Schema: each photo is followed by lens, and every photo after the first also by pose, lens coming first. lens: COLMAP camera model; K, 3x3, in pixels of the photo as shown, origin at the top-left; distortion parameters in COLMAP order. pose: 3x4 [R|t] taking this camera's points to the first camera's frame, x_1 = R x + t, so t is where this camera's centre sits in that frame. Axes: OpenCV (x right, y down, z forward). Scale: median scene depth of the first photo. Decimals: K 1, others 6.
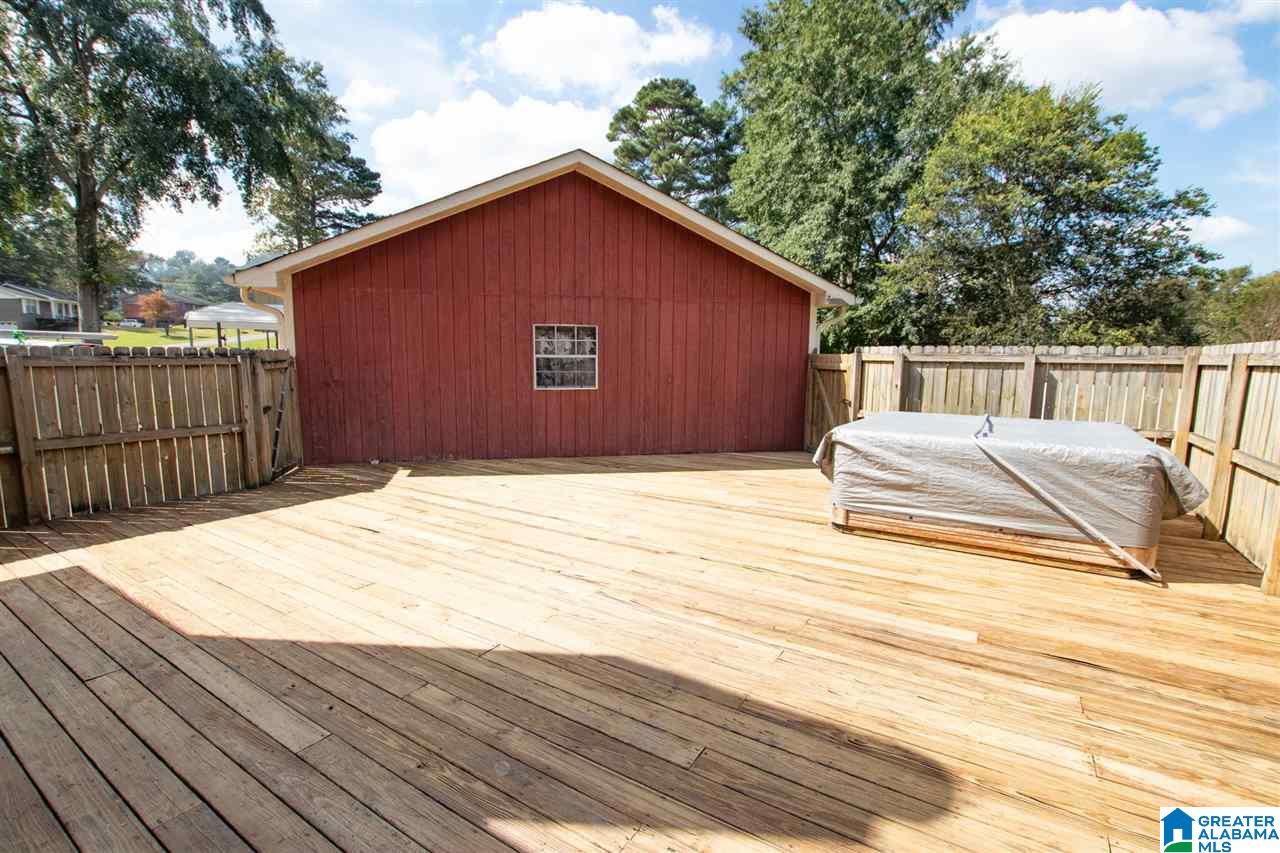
lens RADIAL K [[595.9, 0, 630.7], [0, 595.9, 436.7], [0, 0, 1]] dist [-0.031282, 0.004771]
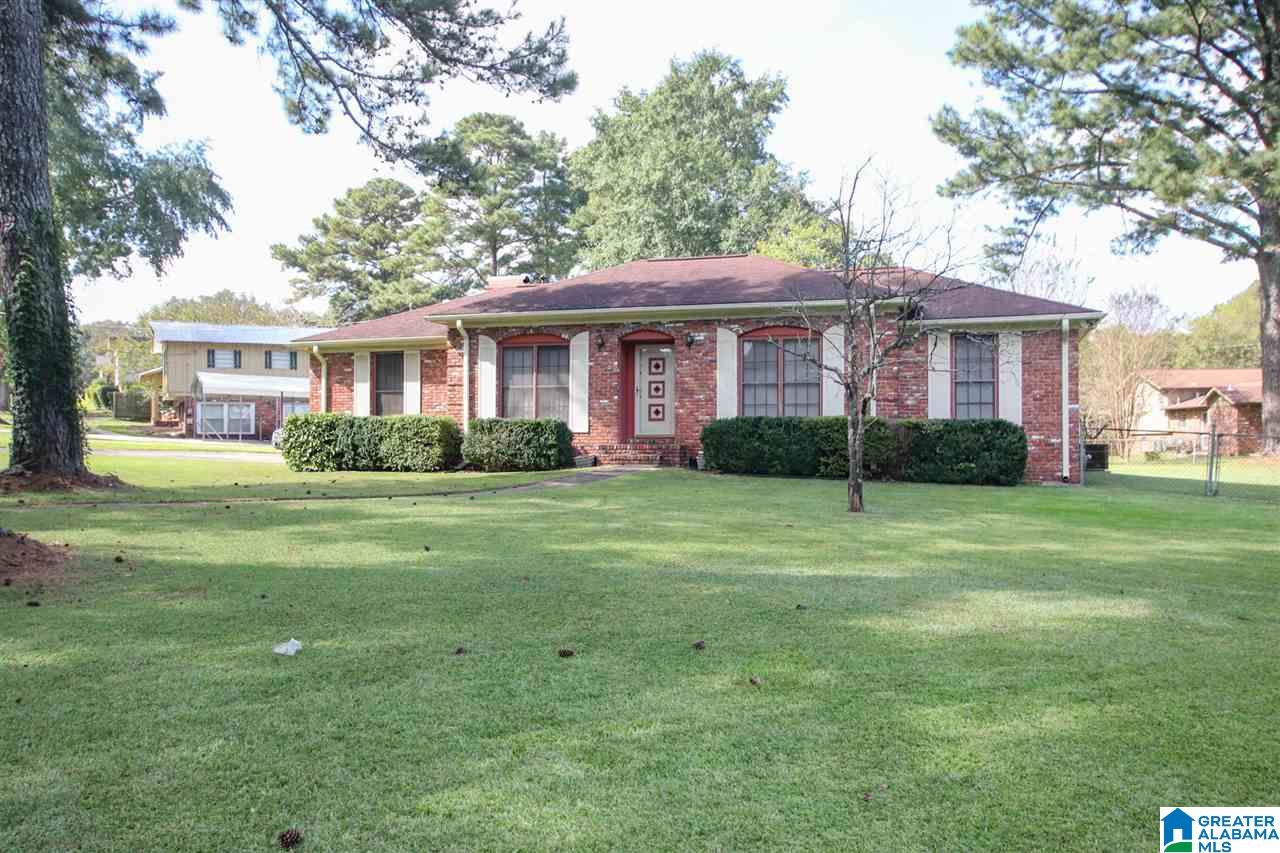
lens RADIAL K [[1108.7, 0, 629.4], [0, 1108.7, 428.7], [0, 0, 1]] dist [-0.004723, 0.051633]
pose [[0.963776, 0.001071, 0.266711, -1.086398], [0.038679, 0.988860, -0.143738, 0.635857], [-0.263894, 0.148848, 0.952998, -3.375437]]
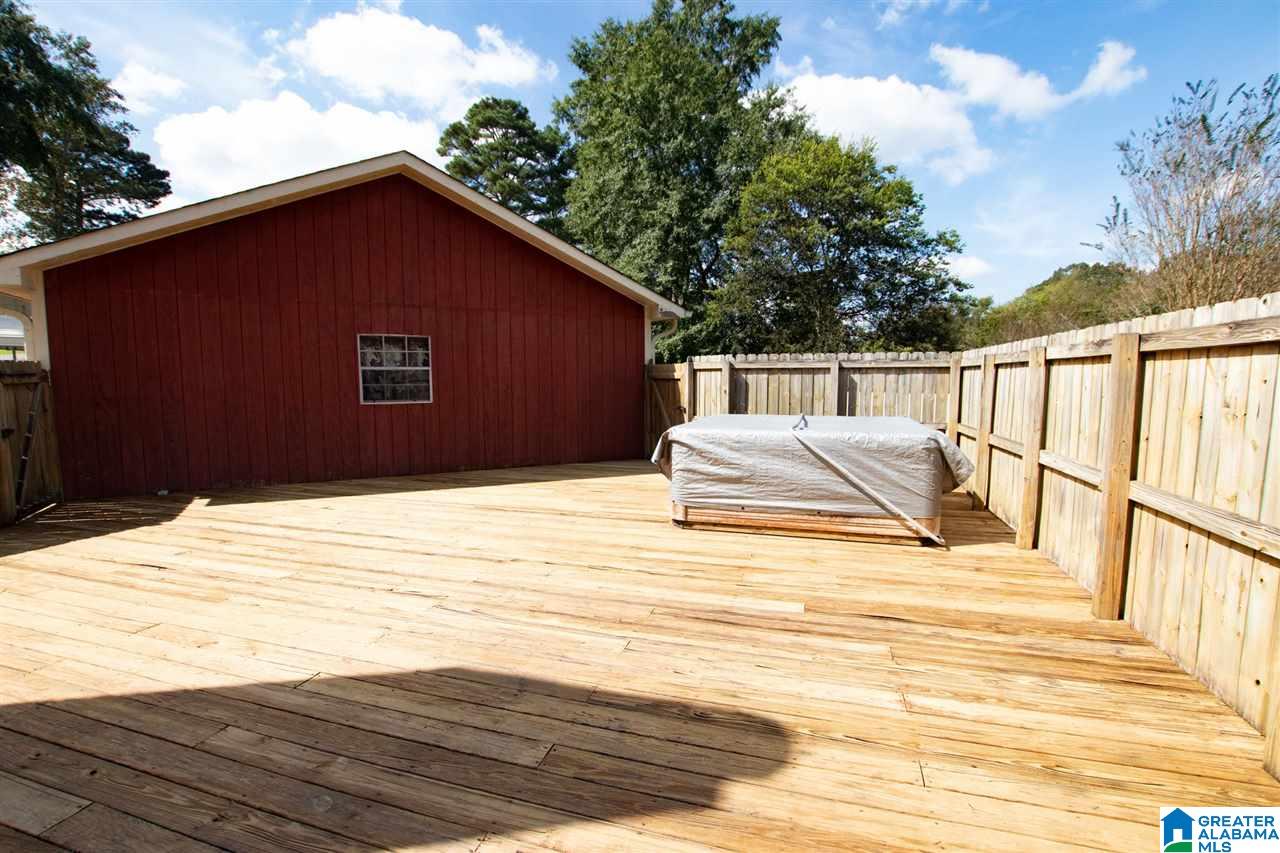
lens RADIAL K [[595.9, 0, 634.8], [0, 595.9, 437.7], [0, 0, 1]] dist [-0.031282, 0.004771]
pose [[0.964464, -0.036280, 0.261713, 0.006510], [0.045532, 0.998531, -0.029375, 0.021173], [-0.260263, 0.040248, 0.964699, 0.007173]]
